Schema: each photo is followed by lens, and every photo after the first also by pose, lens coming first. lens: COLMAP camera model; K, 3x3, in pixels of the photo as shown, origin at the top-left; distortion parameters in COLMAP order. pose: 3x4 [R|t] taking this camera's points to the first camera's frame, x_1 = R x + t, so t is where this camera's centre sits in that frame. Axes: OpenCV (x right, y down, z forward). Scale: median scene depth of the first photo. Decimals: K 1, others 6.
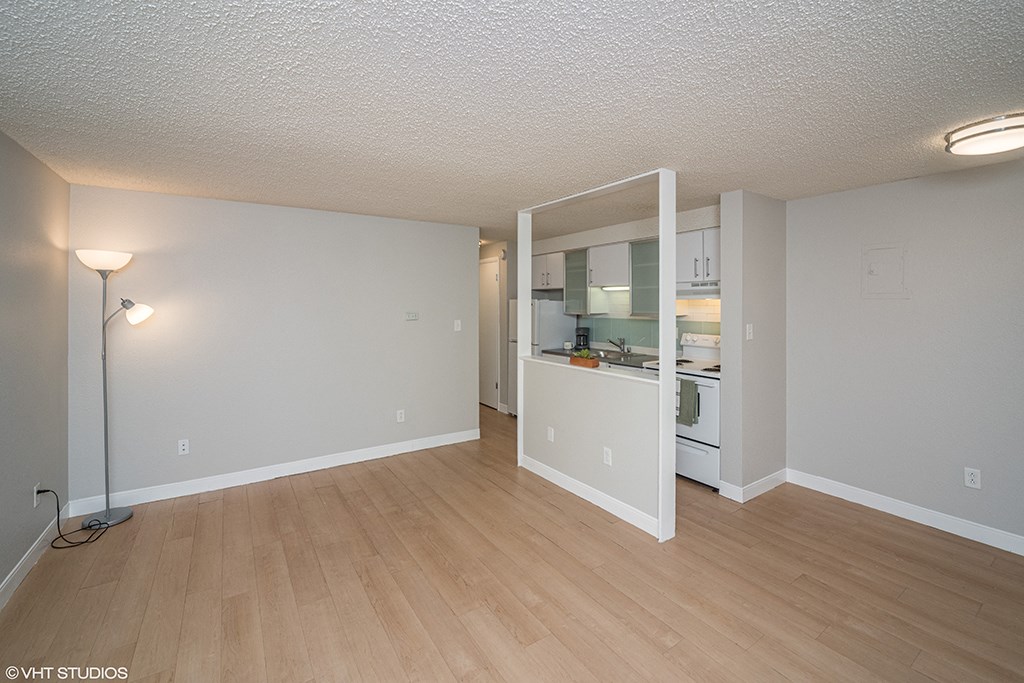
lens RADIAL K [[456.4, 0, 530.9], [0, 456.4, 305.3], [0, 0, 1]] dist [-0.001977, -0.000134]
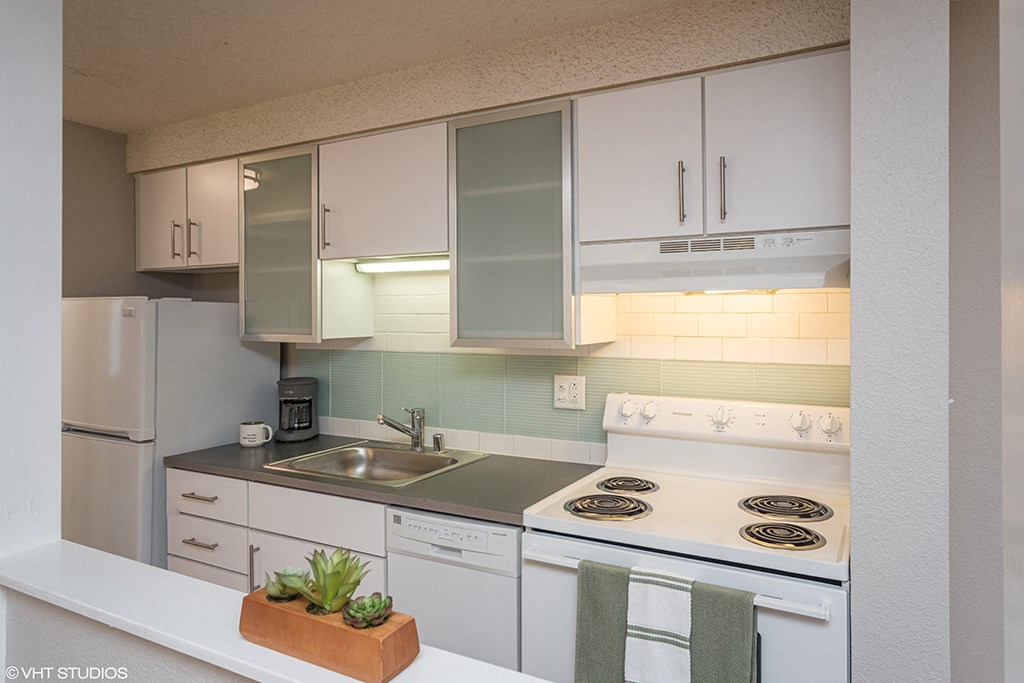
lens RADIAL K [[670.1, 0, 526.3], [0, 670.1, 311.8], [0, 0, 1]] dist [0.005354, -0.002513]
pose [[0.899422, -0.003137, 0.437070, 0.056367], [0.006117, 0.999967, -0.005411, 0.001653], [-0.437039, 0.007541, 0.899411, 0.565072]]
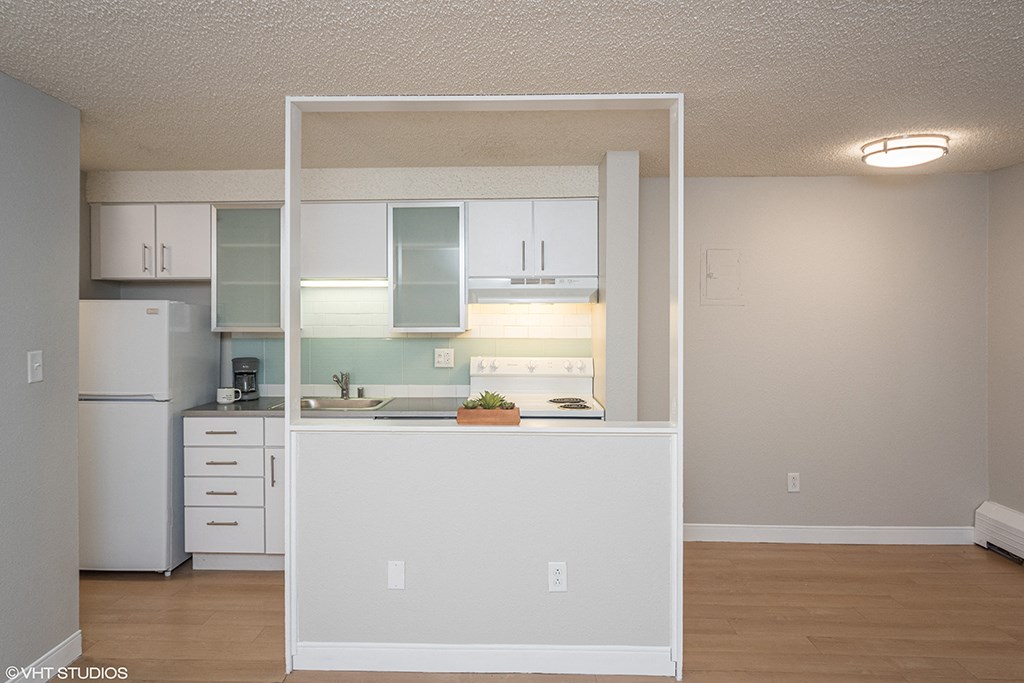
lens RADIAL K [[670.1, 0, 503.8], [0, 670.1, 322.1], [0, 0, 1]] dist [0.005354, -0.002513]
pose [[0.592816, -0.007816, 0.805300, -0.390070], [0.003037, 0.999967, 0.007470, 0.005391], [-0.805332, -0.001983, 0.592821, 0.401718]]
